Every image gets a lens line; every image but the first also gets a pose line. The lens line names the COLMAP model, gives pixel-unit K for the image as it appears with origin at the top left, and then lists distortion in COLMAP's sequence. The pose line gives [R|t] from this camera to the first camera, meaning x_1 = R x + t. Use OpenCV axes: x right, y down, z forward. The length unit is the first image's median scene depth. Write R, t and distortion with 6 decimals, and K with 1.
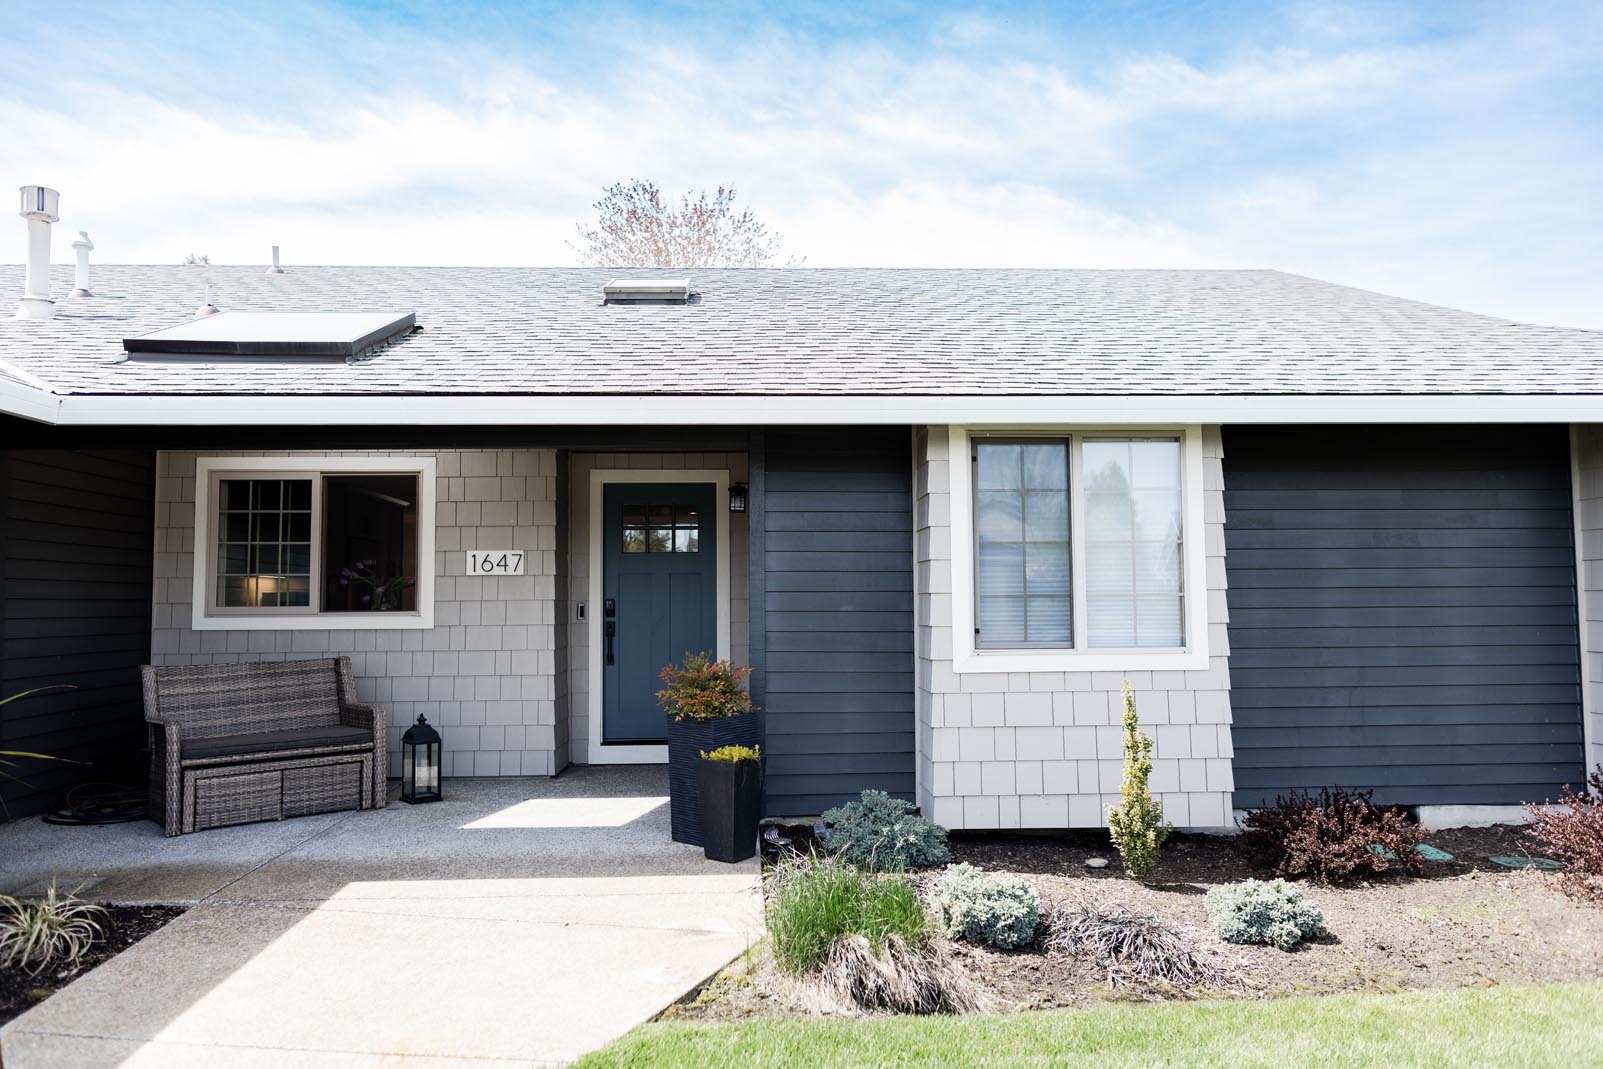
lens RADIAL K [[1325.2, 0, 906.0], [0, 1325.2, 536.6], [0, 0, 1]] dist [-0.003212, 0.003346]
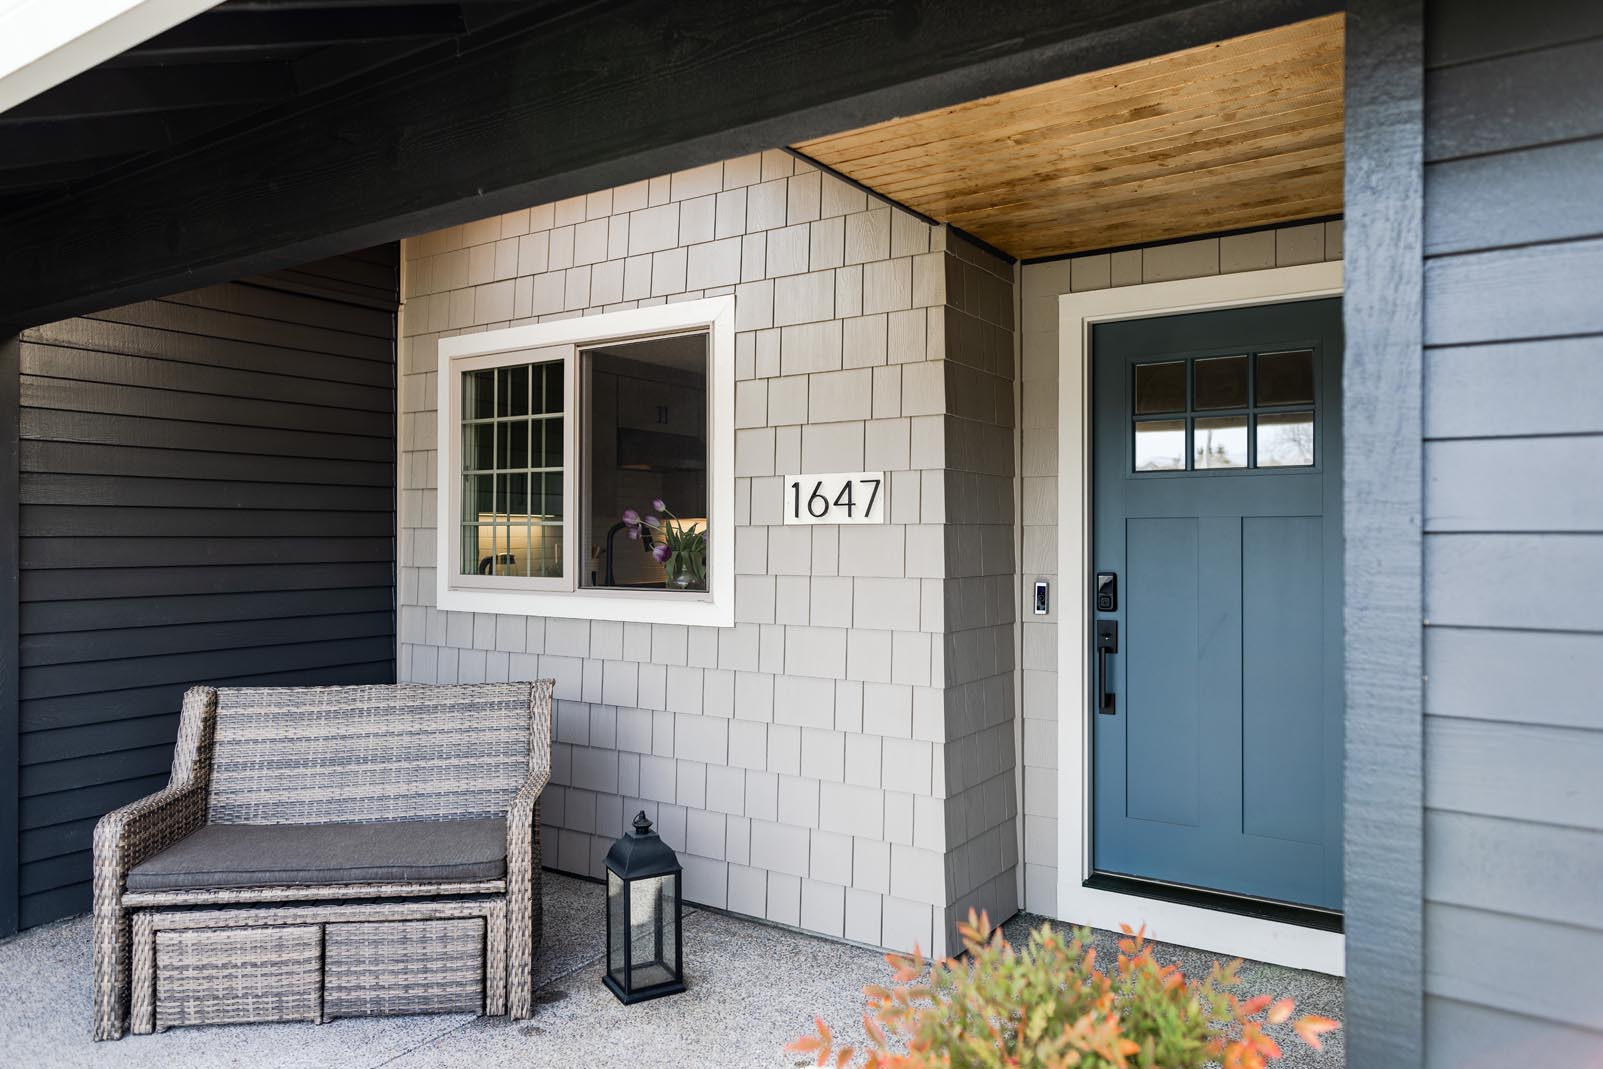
lens RADIAL K [[1272.3, 0, 649.1], [0, 1272.3, 536.9], [0, 0, 1]] dist [0.001209, 0.002660]
pose [[0.746914, 0.006509, -0.664889, -0.051048], [0.030503, 0.998564, 0.044041, 0.011198], [0.664221, -0.053176, 0.745642, 0.609963]]
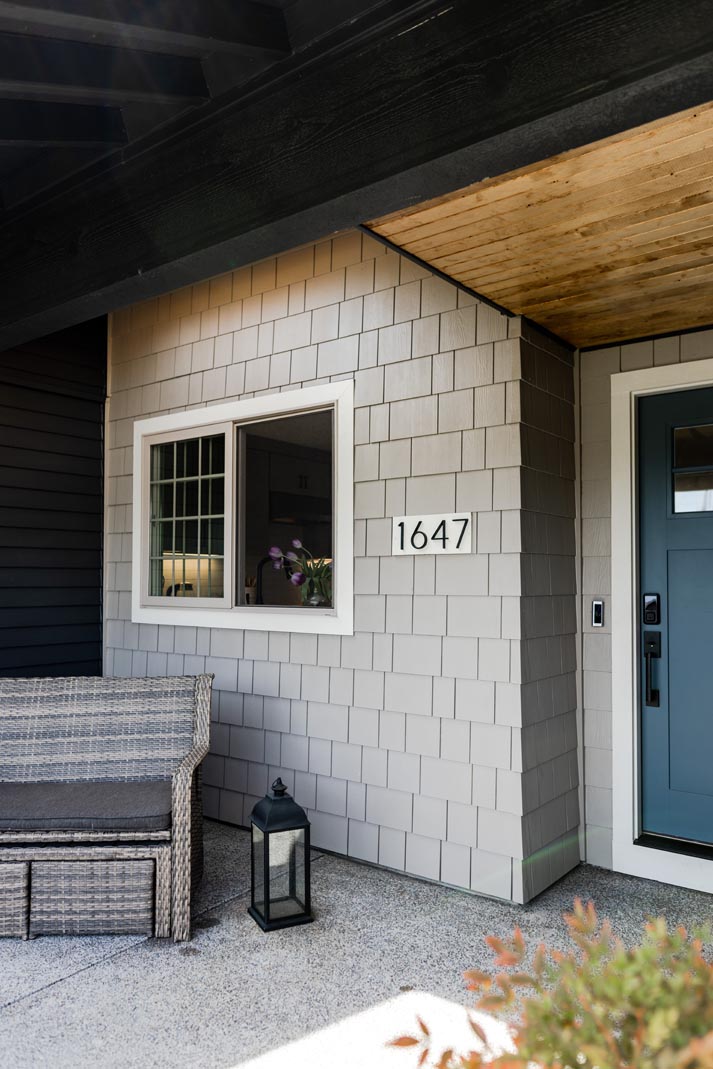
lens RADIAL K [[883.7, 0, 234.6], [0, 883.7, 562.5], [0, 0, 1]] dist [-0.003212, 0.003346]
pose [[0.695529, -0.006205, -0.718472, -0.077635], [0.030983, 0.999292, 0.021363, 0.021291], [0.717830, -0.037119, 0.695228, 0.649321]]
